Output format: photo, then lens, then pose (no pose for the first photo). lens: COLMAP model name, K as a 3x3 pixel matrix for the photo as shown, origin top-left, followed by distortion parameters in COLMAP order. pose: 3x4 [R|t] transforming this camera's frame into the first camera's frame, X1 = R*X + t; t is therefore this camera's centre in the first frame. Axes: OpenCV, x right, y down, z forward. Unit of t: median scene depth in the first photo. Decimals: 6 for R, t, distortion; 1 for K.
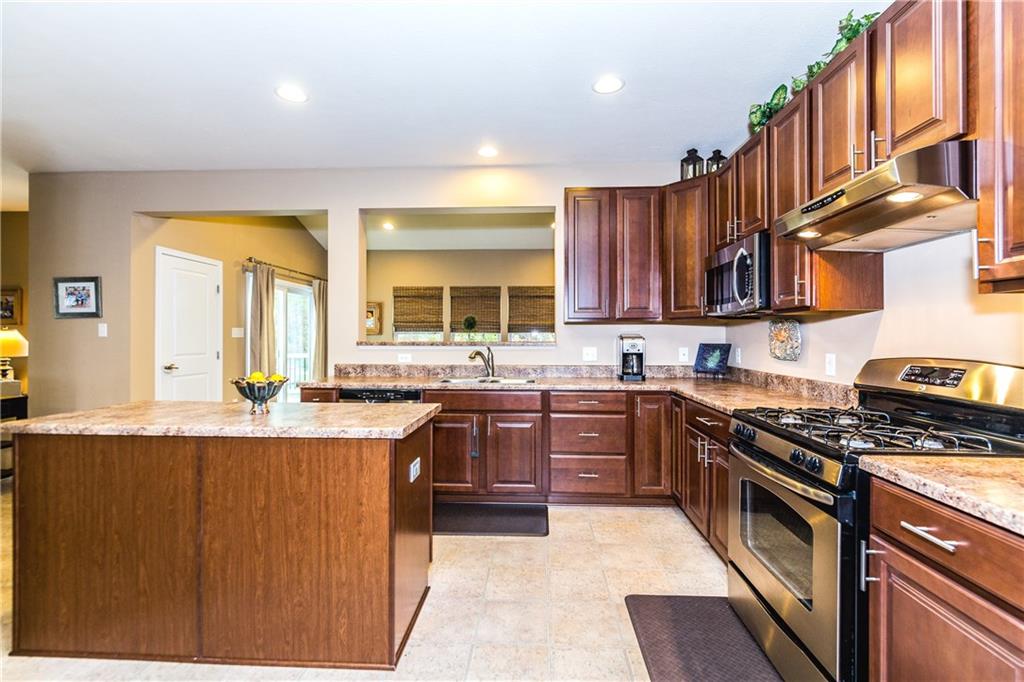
lens RADIAL K [[438.3, 0, 516.0], [0, 438.3, 336.3], [0, 0, 1]] dist [-0.000546, 0.000038]
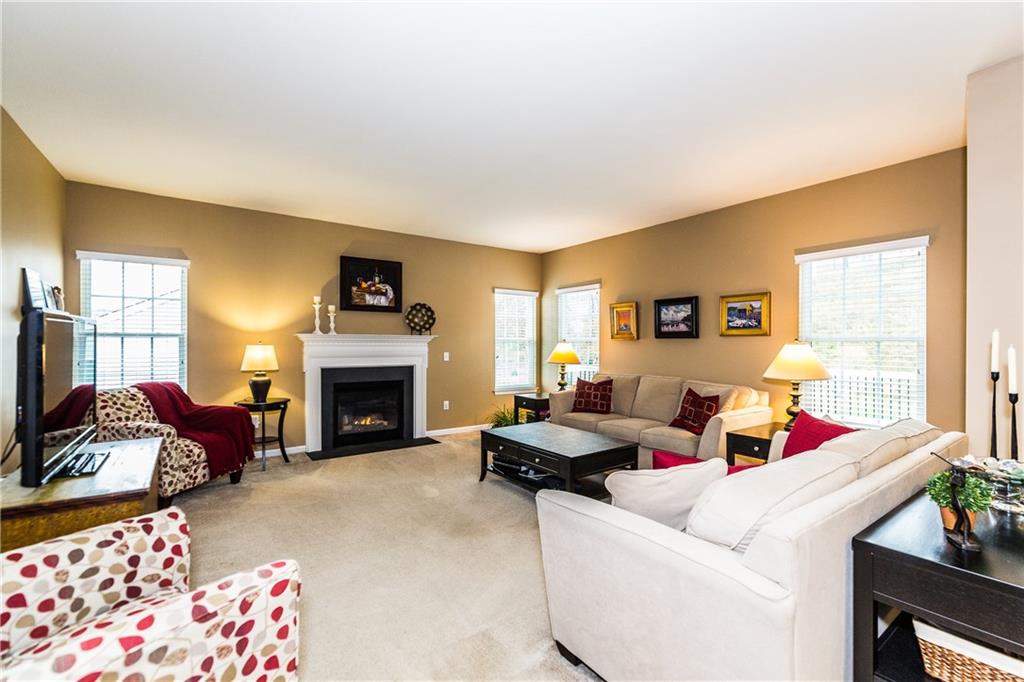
lens RADIAL K [[438.3, 0, 515.4], [0, 438.3, 346.9], [0, 0, 1]] dist [-0.000546, 0.000038]
pose [[0.633605, 0.006001, -0.773633, -1.109595], [0.000316, 0.999968, 0.008015, -0.017930], [0.773656, -0.005323, 0.633583, 0.169381]]
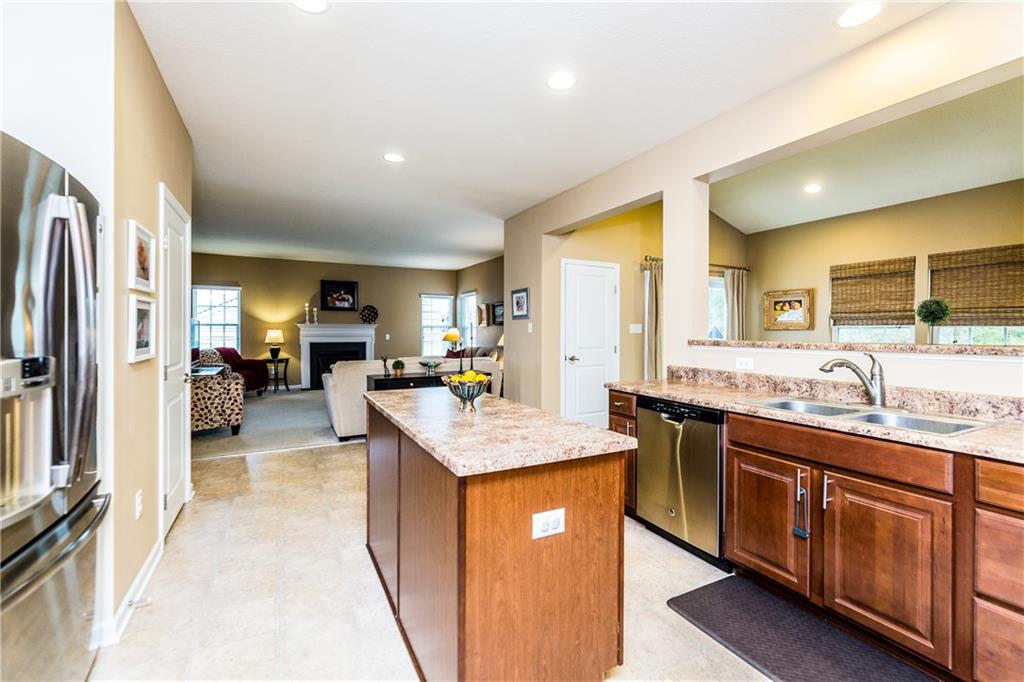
lens RADIAL K [[438.3, 0, 509.2], [0, 438.3, 336.8], [0, 0, 1]] dist [-0.000546, 0.000038]
pose [[0.512540, 0.010559, -0.858598, 0.162536], [0.001268, 0.999914, 0.013054, -0.004735], [0.858662, -0.007779, 0.512483, 0.267283]]
